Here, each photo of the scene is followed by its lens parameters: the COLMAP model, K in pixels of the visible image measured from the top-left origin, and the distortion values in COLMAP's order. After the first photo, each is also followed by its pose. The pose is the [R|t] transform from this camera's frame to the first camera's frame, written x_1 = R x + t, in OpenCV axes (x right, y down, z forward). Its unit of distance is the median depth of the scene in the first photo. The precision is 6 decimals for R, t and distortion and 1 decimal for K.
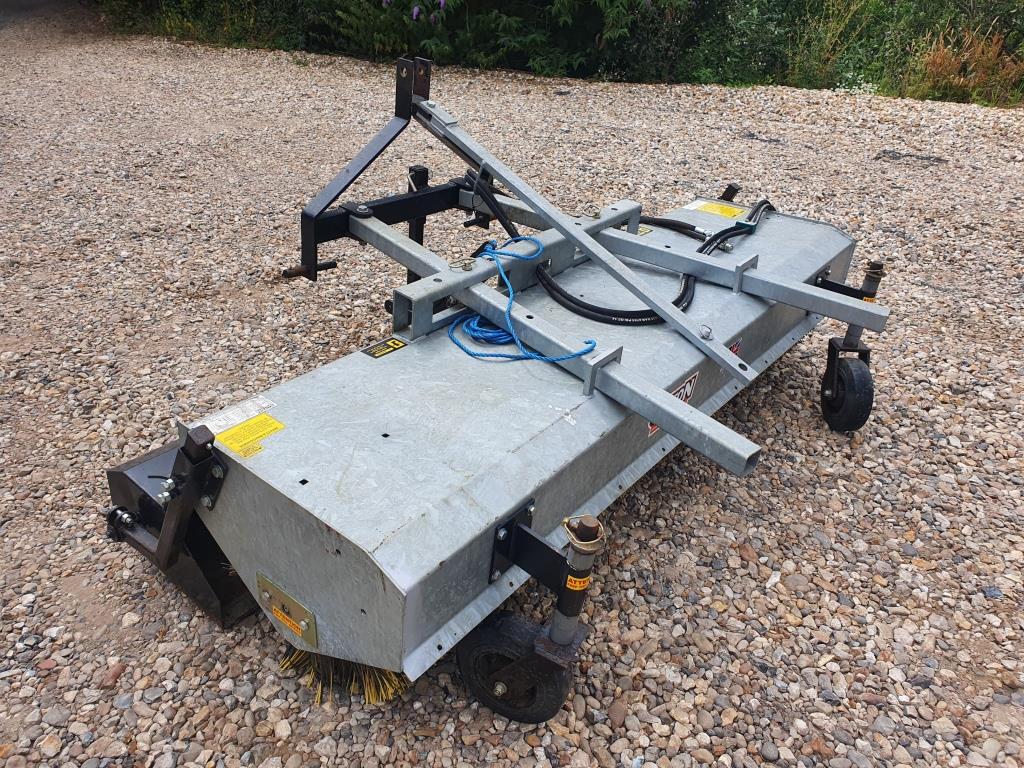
lens RADIAL K [[800.2, 0, 512.0], [0, 800.2, 384.0], [0, 0, 1]] dist [0.010964, 0.008443]
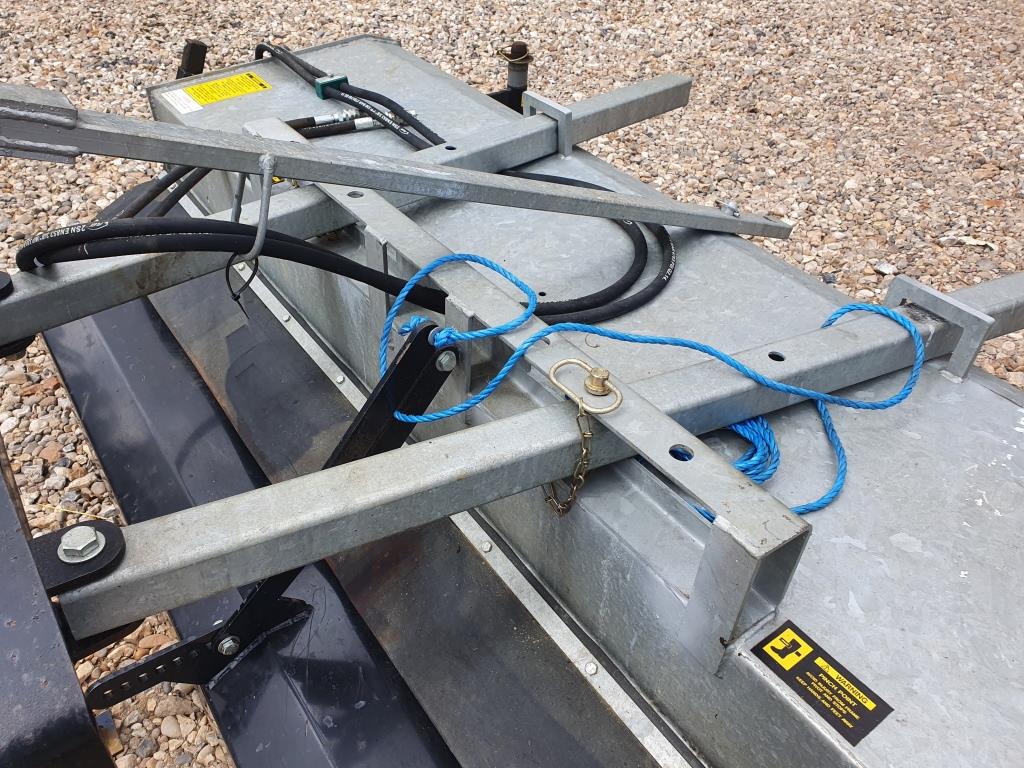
lens RADIAL K [[800.2, 0, 512.0], [0, 800.2, 384.0], [0, 0, 1]] dist [0.010964, 0.008443]
pose [[0.274330, -0.662897, 0.696642, -0.474723], [0.498277, 0.717587, 0.486611, -0.504566], [-0.822474, 0.213629, 0.527162, 1.183201]]
